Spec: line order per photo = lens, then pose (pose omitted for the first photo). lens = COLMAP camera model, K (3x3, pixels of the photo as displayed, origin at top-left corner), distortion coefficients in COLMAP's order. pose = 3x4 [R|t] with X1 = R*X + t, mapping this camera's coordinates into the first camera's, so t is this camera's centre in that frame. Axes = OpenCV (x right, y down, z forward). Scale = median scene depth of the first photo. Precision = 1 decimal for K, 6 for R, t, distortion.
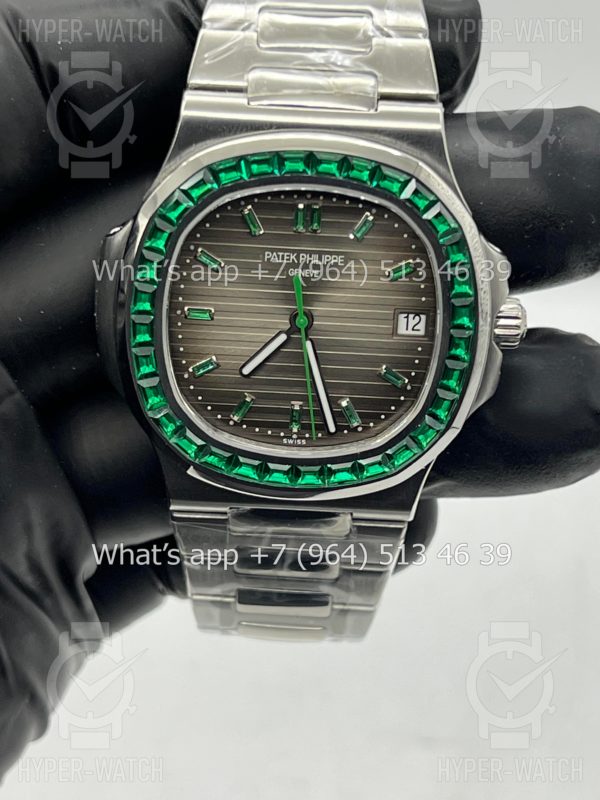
lens RADIAL K [[1879.4, 0, 300.0], [0, 1879.4, 400.0], [0, 0, 1]] dist [0.154272, -0.006299]
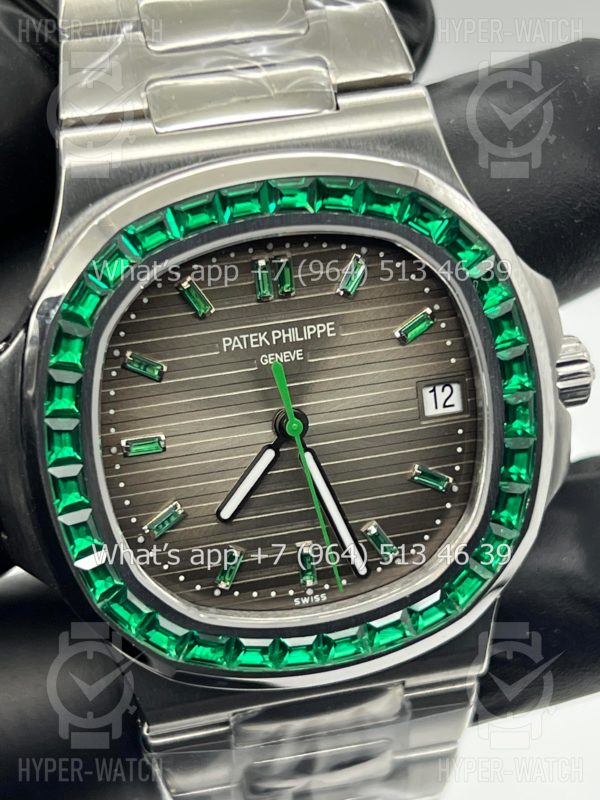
lens RADIAL K [[1879.4, 0, 300.0], [0, 1879.4, 400.0], [0, 0, 1]] dist [0.154272, -0.006299]
pose [[0.968012, -0.200249, 0.151170, -0.098313], [0.208373, 0.977239, -0.039800, -0.023200], [-0.139760, 0.070026, 0.987706, 0.316067]]
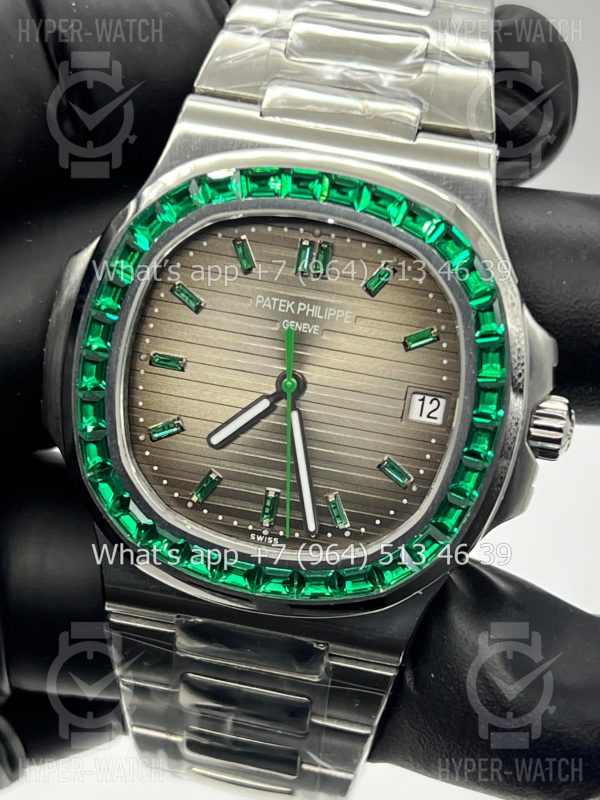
lens RADIAL K [[1879.4, 0, 300.0], [0, 1879.4, 400.0], [0, 0, 1]] dist [0.154272, -0.006299]
pose [[0.984395, 0.123839, -0.125024, 0.105833], [-0.144576, 0.974184, -0.173386, 0.102334], [0.100324, 0.188756, 0.976886, 0.216000]]
